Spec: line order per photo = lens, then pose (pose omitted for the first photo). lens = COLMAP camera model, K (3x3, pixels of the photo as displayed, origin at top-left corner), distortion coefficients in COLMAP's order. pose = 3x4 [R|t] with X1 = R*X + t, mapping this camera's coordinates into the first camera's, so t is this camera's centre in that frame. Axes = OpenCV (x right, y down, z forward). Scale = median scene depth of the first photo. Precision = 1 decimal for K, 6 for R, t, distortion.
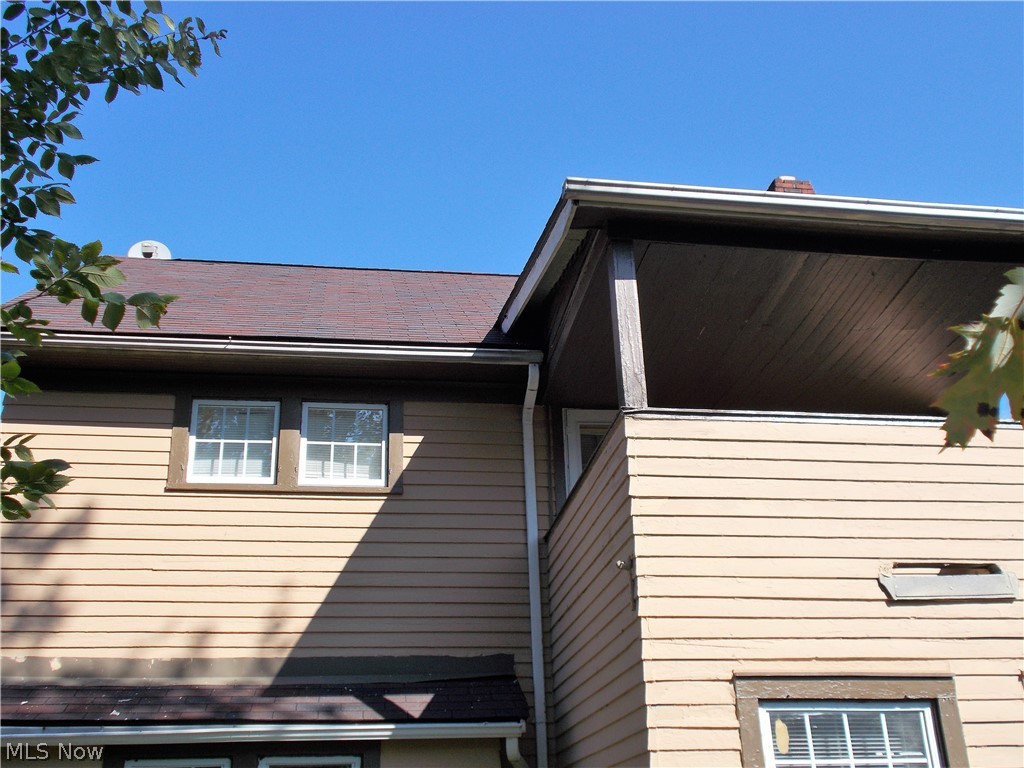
lens RADIAL K [[1145.1, 0, 512.8], [0, 1145.1, 380.6], [0, 0, 1]] dist [-0.020563, 0.000000]
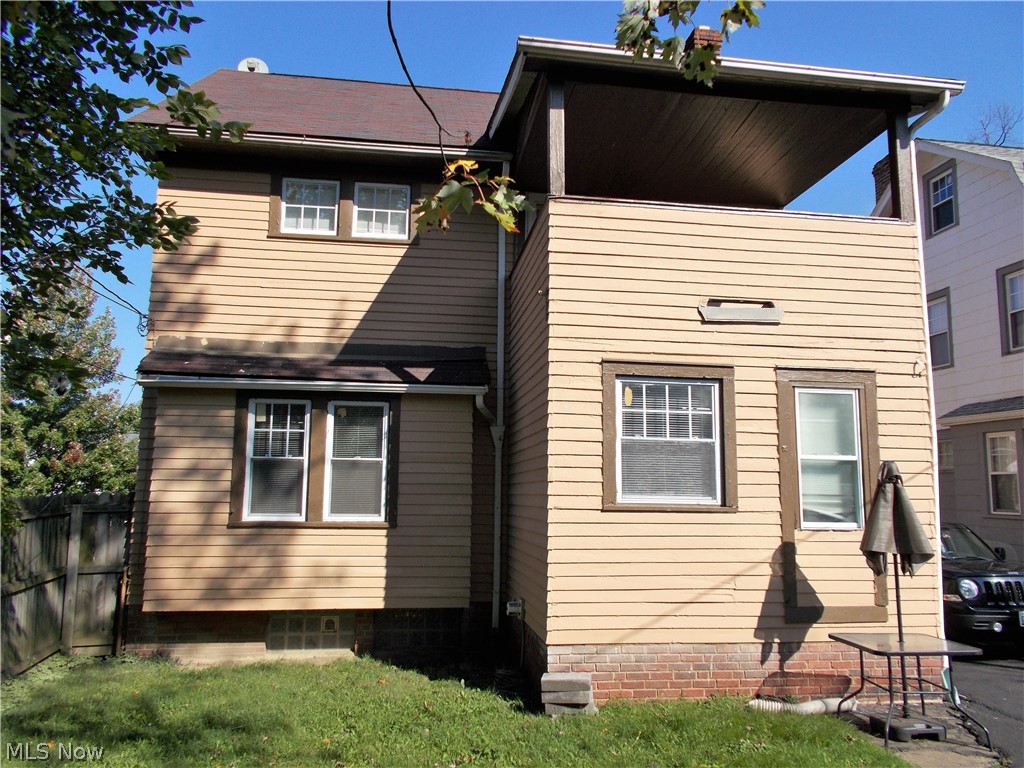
lens RADIAL K [[793.3, 0, 513.7], [0, 793.3, 388.7], [0, 0, 1]] dist [-0.011121, 0.009157]
pose [[0.999285, 0.037692, -0.002964, 0.055172], [-0.035488, 0.962107, 0.270352, -0.011685], [0.013042, -0.270053, 0.962757, -0.117391]]
